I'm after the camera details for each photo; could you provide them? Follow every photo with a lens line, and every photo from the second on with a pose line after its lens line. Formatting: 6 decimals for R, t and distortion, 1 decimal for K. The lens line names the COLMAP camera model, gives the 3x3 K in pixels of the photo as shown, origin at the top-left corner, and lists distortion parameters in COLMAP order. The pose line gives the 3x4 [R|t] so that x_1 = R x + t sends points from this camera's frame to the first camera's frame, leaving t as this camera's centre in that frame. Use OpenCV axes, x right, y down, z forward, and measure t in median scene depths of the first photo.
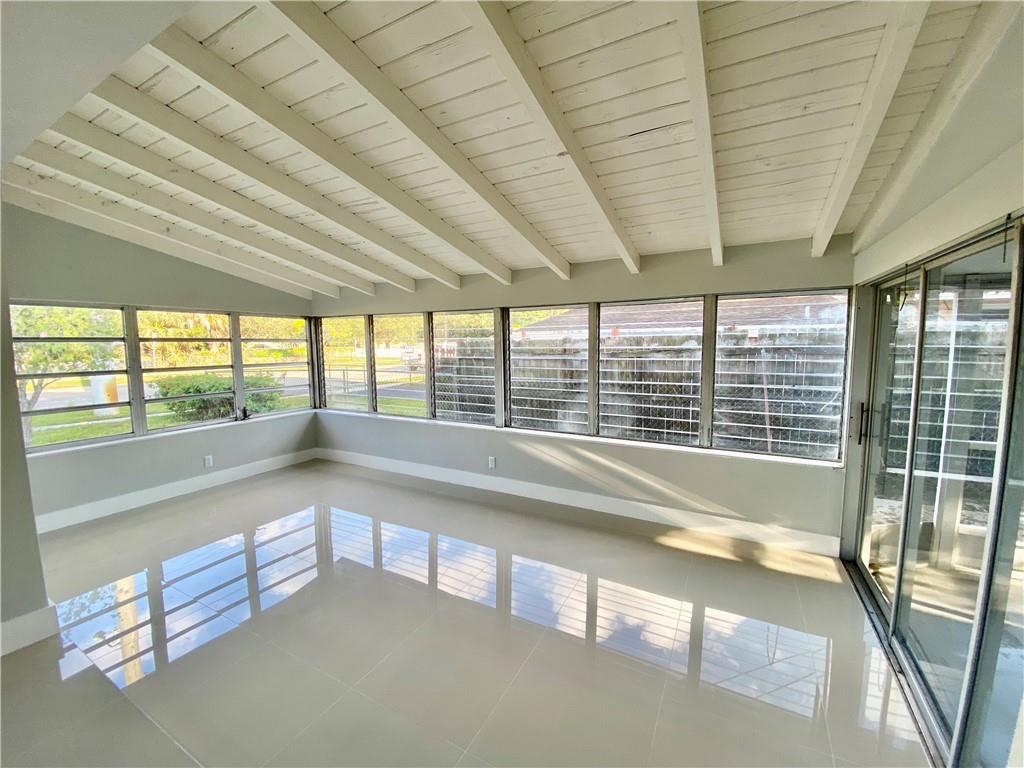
lens RADIAL K [[416.0, 0, 510.5], [0, 416.0, 386.4], [0, 0, 1]] dist [0.001194, -0.000163]
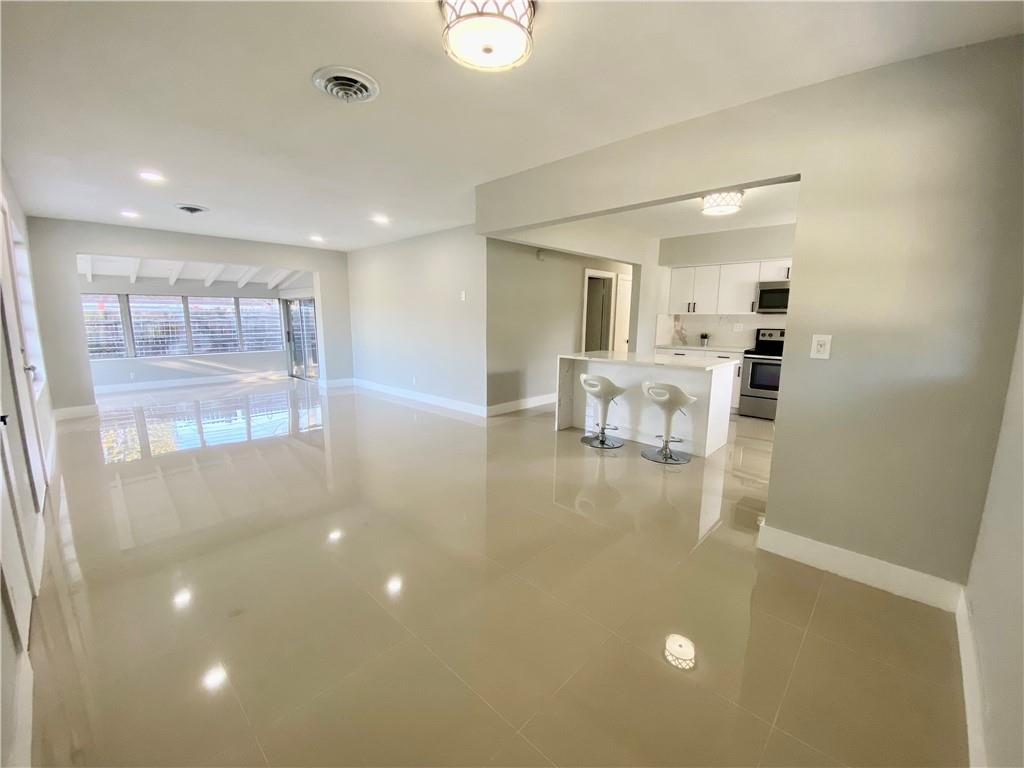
lens RADIAL K [[416.0, 0, 510.0], [0, 416.0, 385.0], [0, 0, 1]] dist [0.001194, -0.000163]
pose [[0.244791, -0.152636, 0.957486, -1.861110], [0.094038, 0.986613, 0.133237, 0.167288], [-0.965005, 0.057425, 0.255868, -1.487557]]
